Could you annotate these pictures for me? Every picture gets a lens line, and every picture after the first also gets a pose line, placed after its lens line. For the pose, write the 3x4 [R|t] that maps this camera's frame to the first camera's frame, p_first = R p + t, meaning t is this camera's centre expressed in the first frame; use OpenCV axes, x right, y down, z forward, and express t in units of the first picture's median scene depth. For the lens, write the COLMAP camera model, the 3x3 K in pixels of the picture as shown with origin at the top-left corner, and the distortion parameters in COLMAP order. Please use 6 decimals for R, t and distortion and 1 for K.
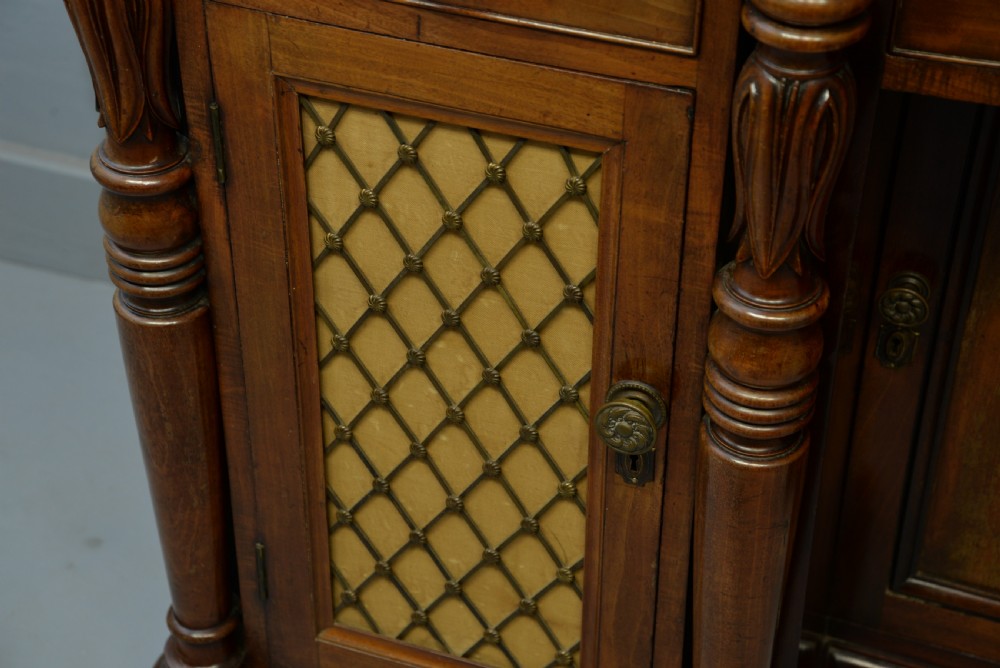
lens RADIAL K [[1955.4, 0, 500.0], [0, 1955.4, 334.0], [0, 0, 1]] dist [0.455663, 0.484925]
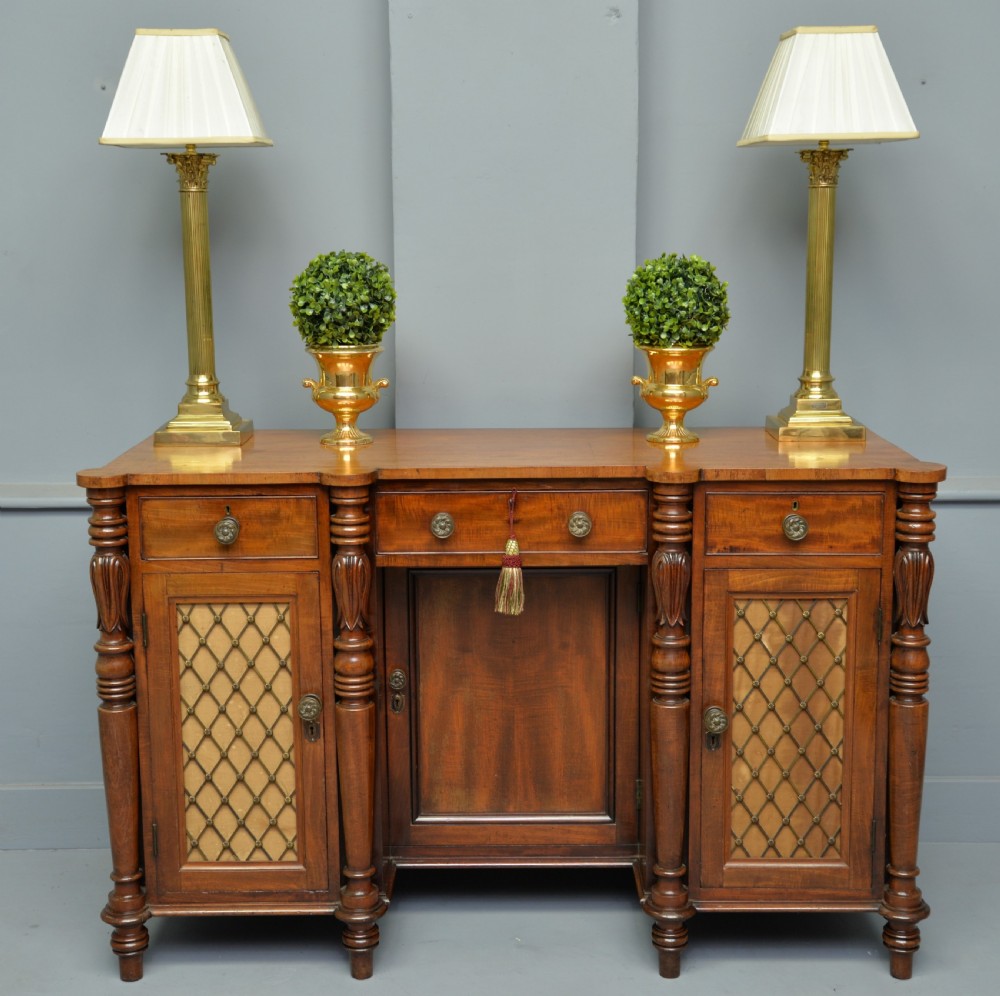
lens RADIAL K [[1608.9, 0, 500.0], [0, 1608.9, 498.0], [0, 0, 1]] dist [0.060764, 0.089053]
pose [[0.945988, -0.073643, 0.315727, -0.379799], [0.212471, 0.876393, -0.432193, 0.837398], [-0.244872, 0.475932, 0.844705, -1.123961]]
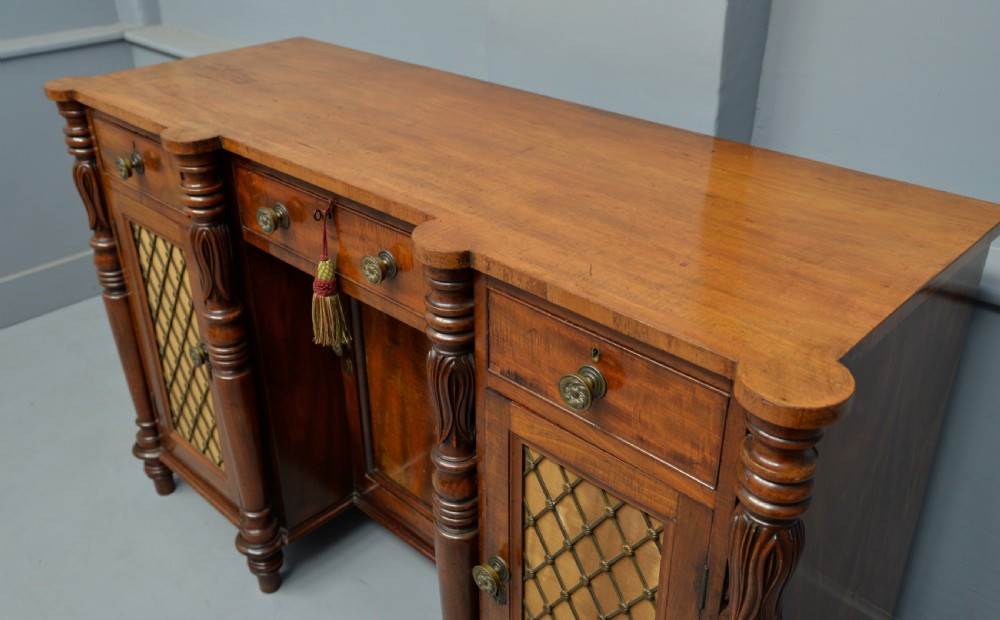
lens RADIAL K [[894.4, 0, 501.2], [0, 894.4, 292.0], [0, 0, 1]] dist [0.002194, -0.000349]
pose [[0.912427, 0.179608, -0.367719, 0.913788], [-0.244418, 0.959850, -0.137649, 0.028887], [0.328232, 0.215471, 0.919693, -0.021143]]
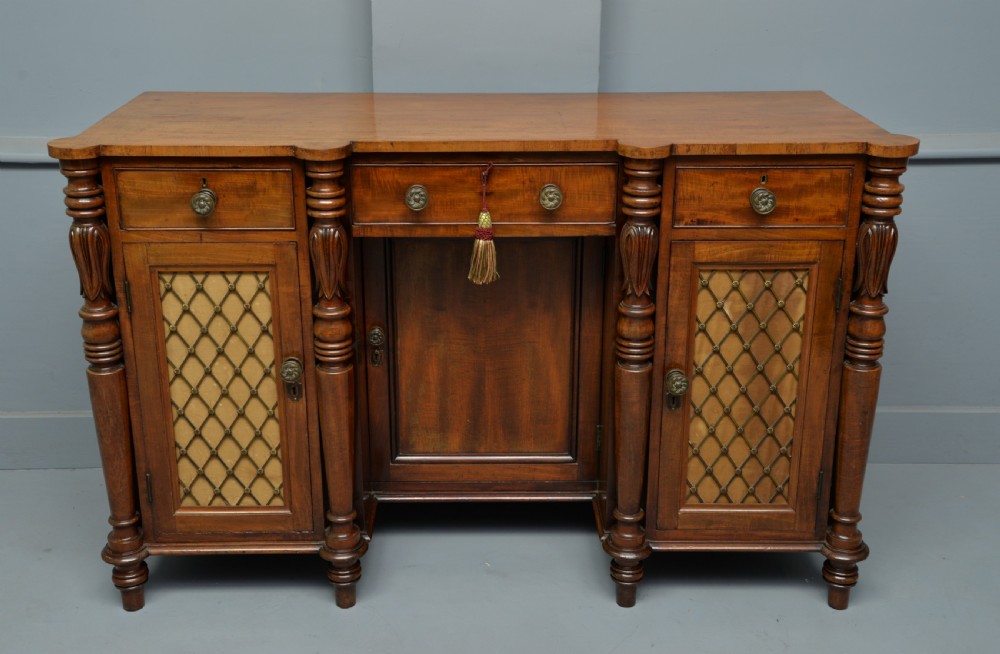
lens RADIAL K [[1218.3, 0, 481.4], [0, 1218.3, 323.5], [0, 0, 1]] dist [0.128361, 0.006766]
pose [[0.942818, -0.125140, 0.308925, -0.220636], [0.213775, 0.938134, -0.272405, 0.540911], [-0.255725, 0.322868, 0.911241, -0.736180]]
